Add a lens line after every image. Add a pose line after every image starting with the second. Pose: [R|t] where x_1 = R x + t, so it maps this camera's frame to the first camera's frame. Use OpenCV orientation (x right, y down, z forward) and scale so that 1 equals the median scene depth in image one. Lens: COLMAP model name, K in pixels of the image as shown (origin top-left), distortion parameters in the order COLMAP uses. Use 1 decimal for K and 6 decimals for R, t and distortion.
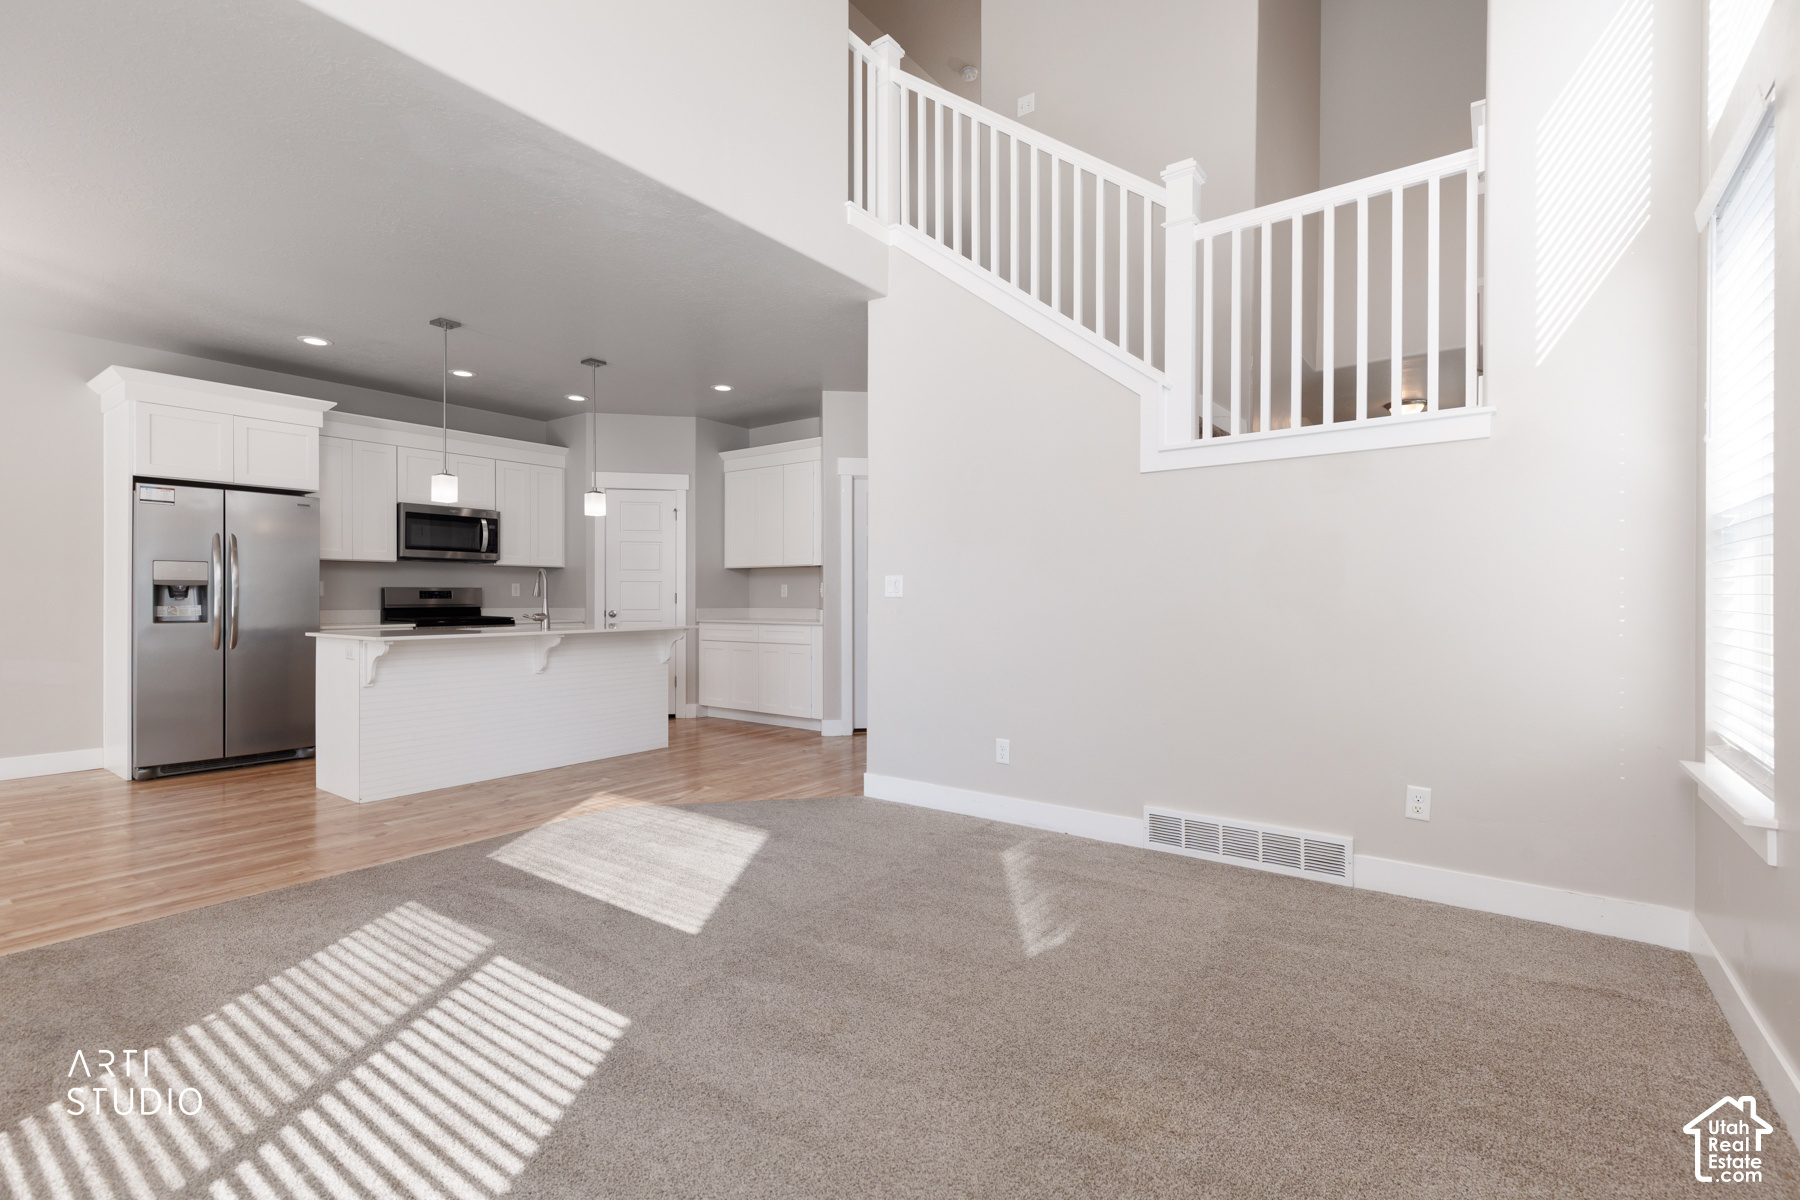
lens RADIAL K [[810.5, 0, 910.4], [0, 810.5, 596.1], [0, 0, 1]] dist [0.002746, 0.000664]
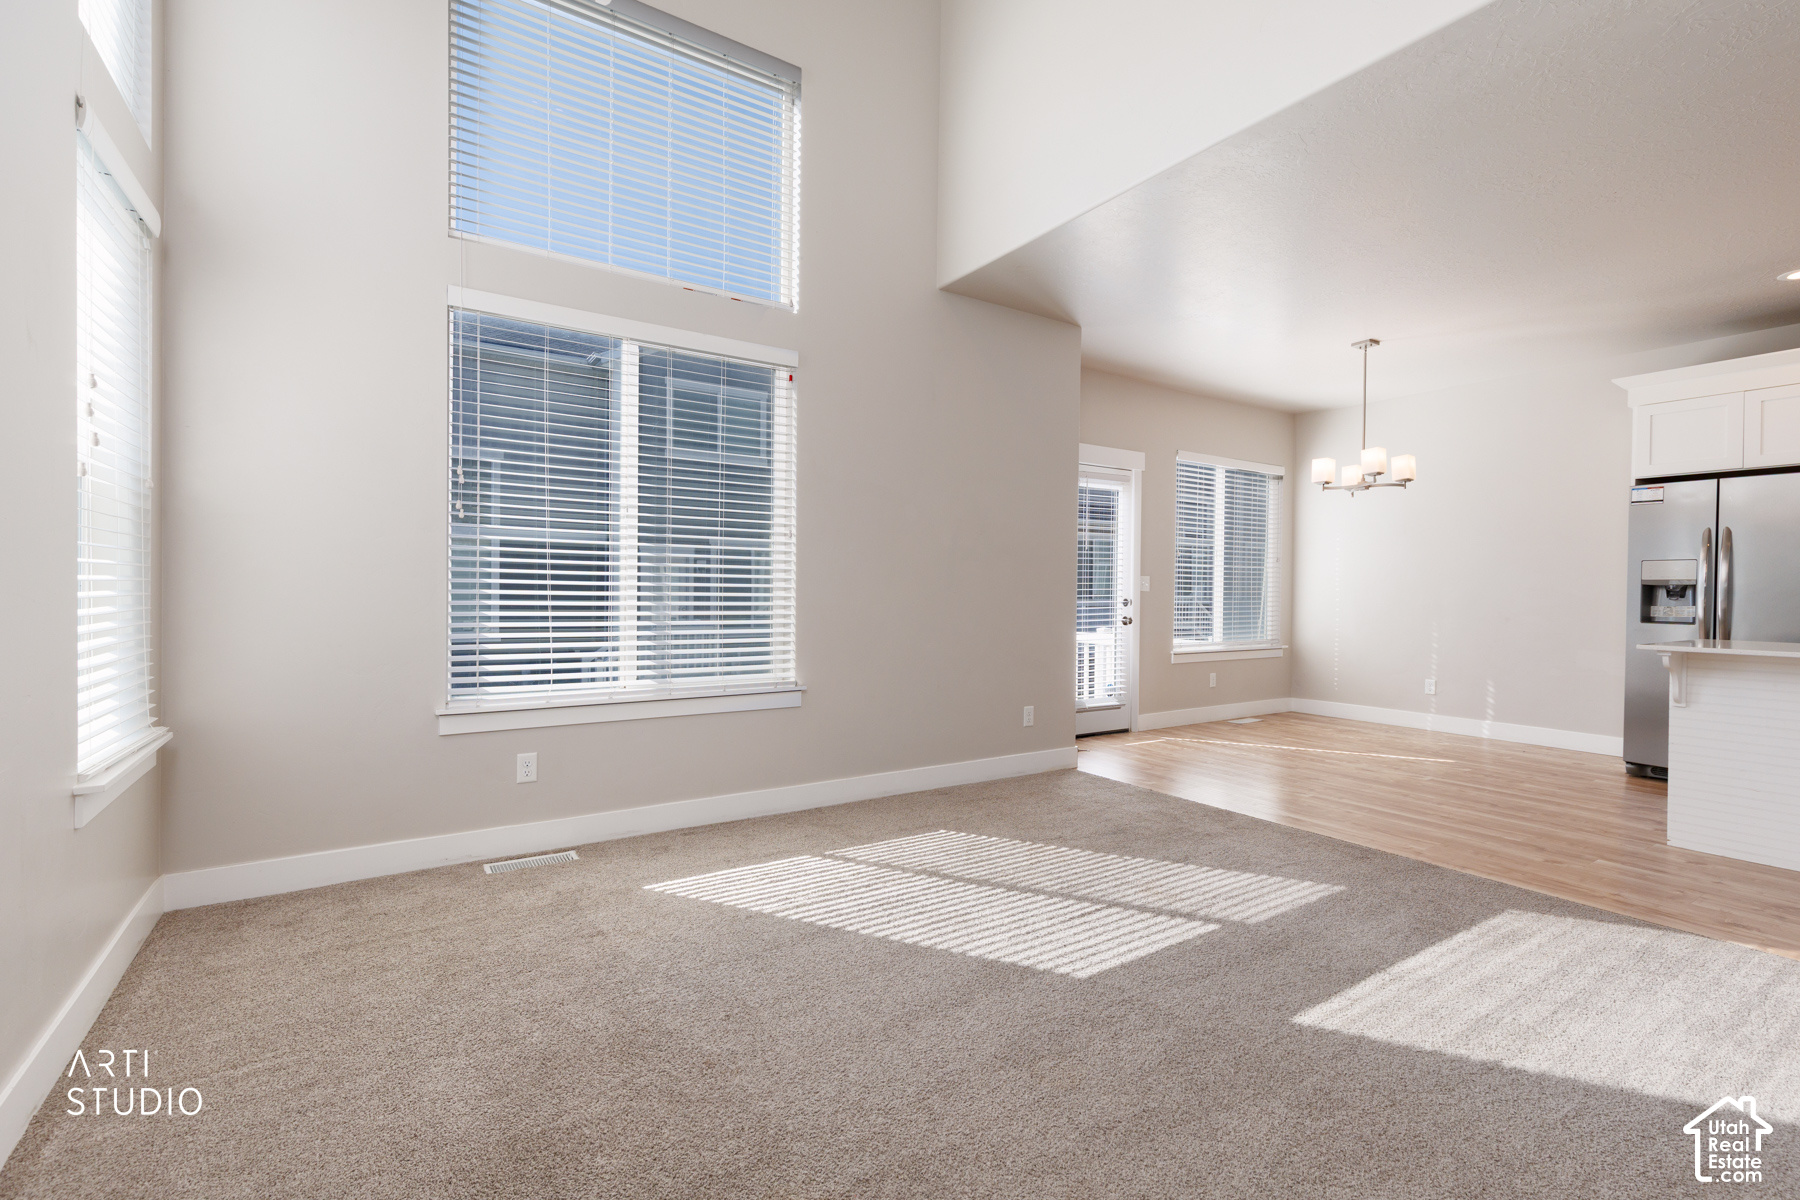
lens RADIAL K [[810.5, 0, 910.4], [0, 810.5, 596.1], [0, 0, 1]] dist [0.002746, 0.000664]
pose [[-0.335515, 0.005056, -0.942021, 0.463545], [-0.009833, 0.999912, 0.008869, 0.000143], [0.941984, 0.012239, -0.335435, 0.684491]]
